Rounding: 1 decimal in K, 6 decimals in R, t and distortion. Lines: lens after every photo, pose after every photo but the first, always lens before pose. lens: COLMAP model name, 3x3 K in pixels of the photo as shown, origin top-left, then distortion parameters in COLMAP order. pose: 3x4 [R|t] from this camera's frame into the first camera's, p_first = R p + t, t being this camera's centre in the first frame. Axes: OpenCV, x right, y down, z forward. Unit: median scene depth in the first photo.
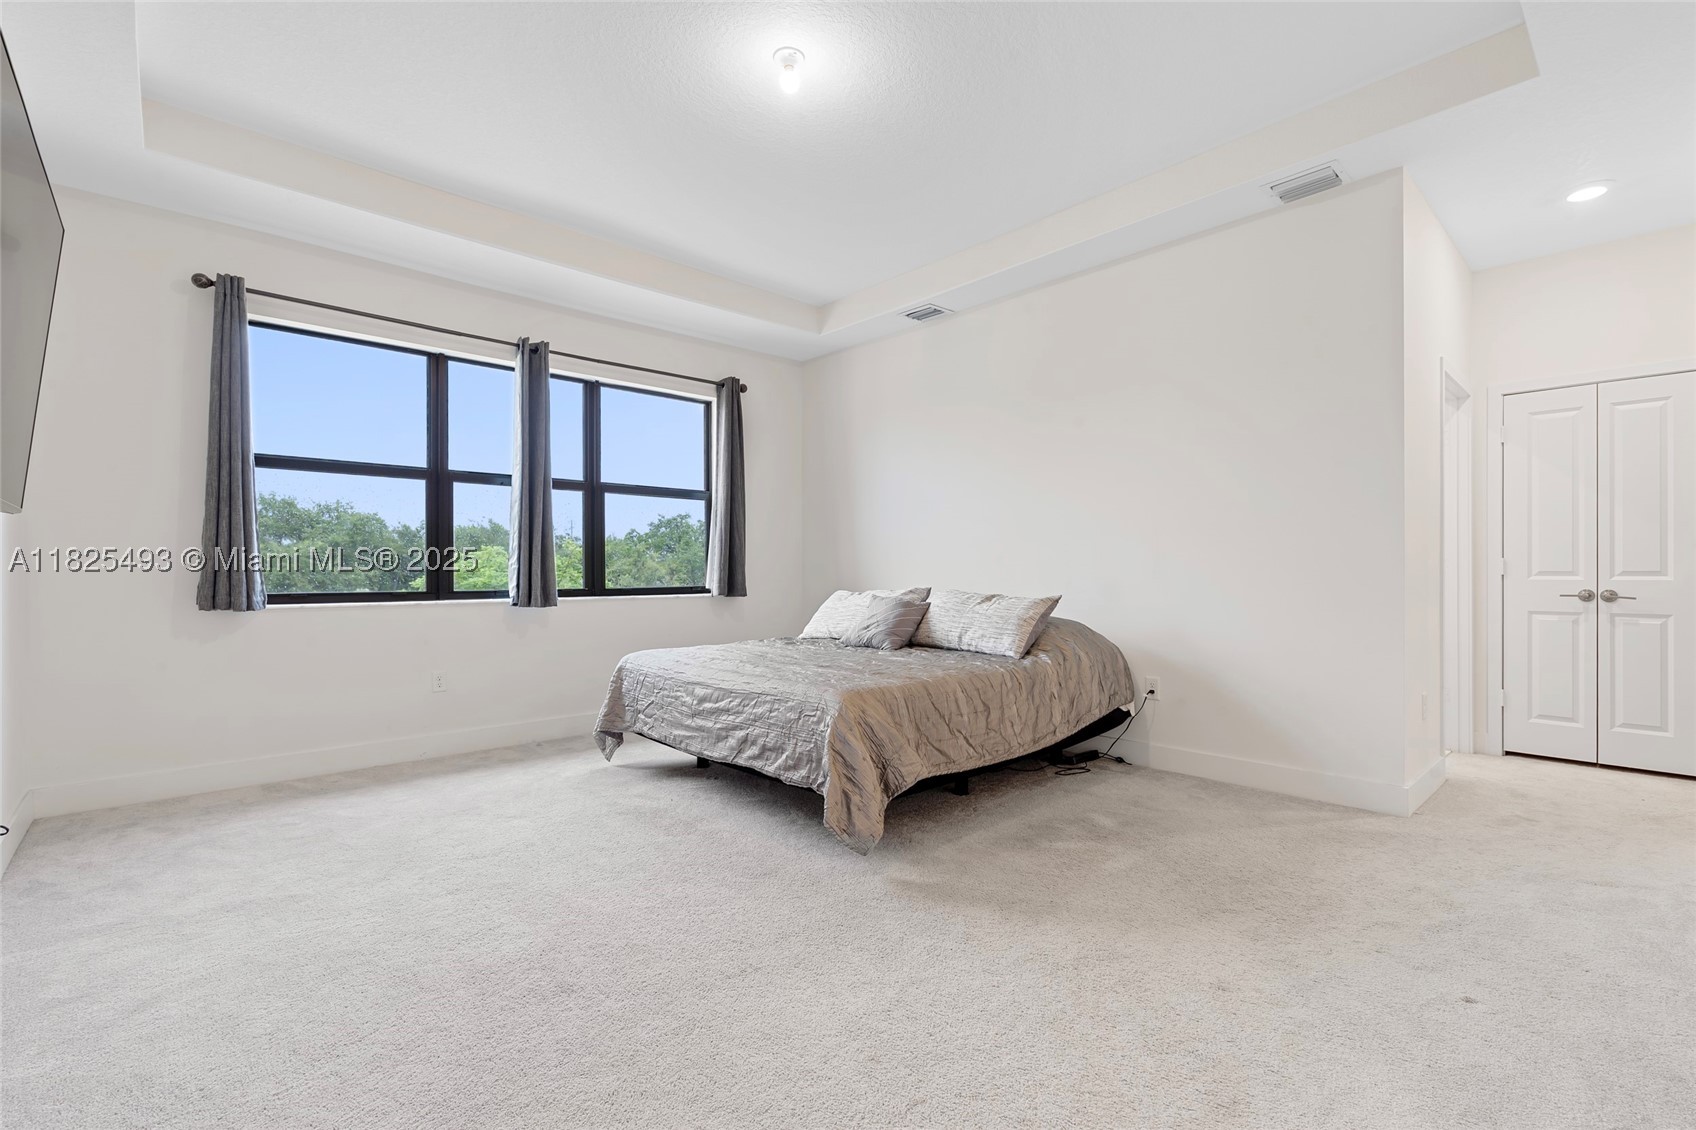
lens RADIAL K [[758.1, 0, 854.2], [0, 758.1, 577.7], [0, 0, 1]] dist [-0.000653, 0.000241]
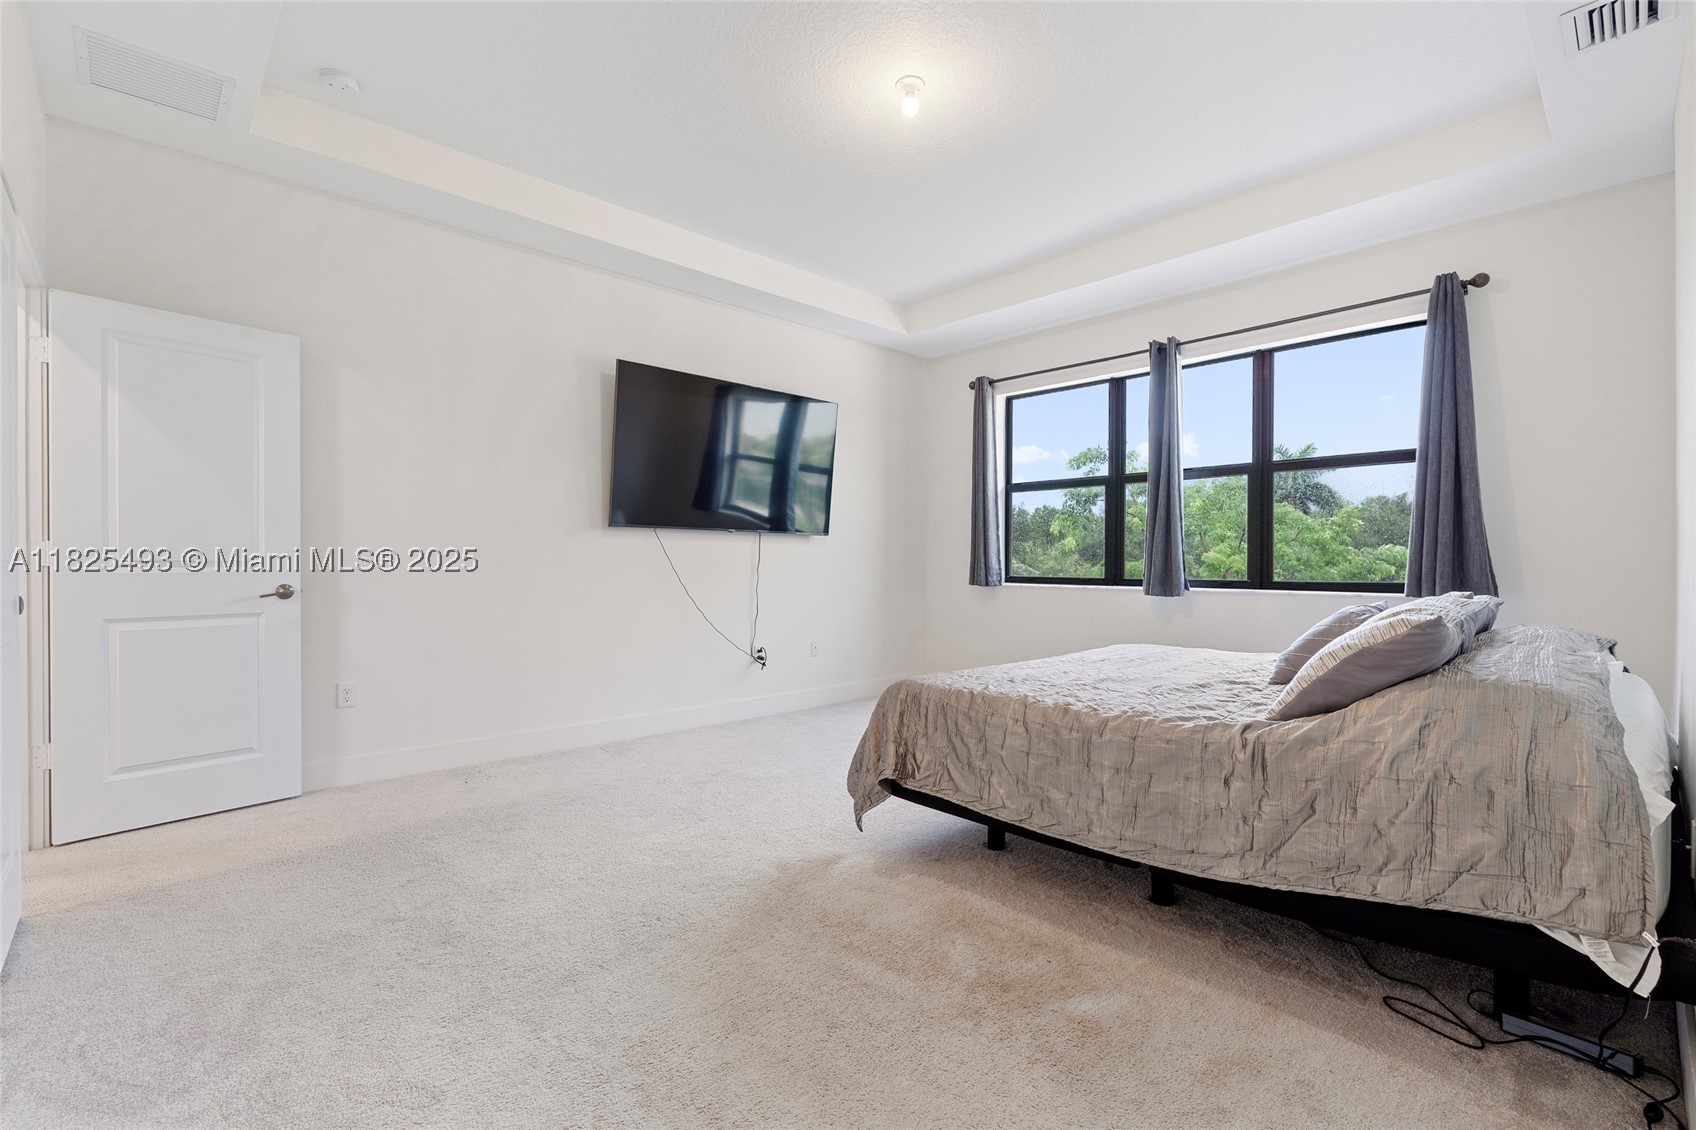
lens RADIAL K [[761.4, 0, 850.3], [0, 761.4, 560.2], [0, 0, 1]] dist [-0.003498, -0.000834]
pose [[0.005192, -0.000545, -0.999986, 0.692666], [-0.012325, 0.999924, -0.000609, -0.004506], [0.999911, 0.012328, 0.005185, 0.633938]]
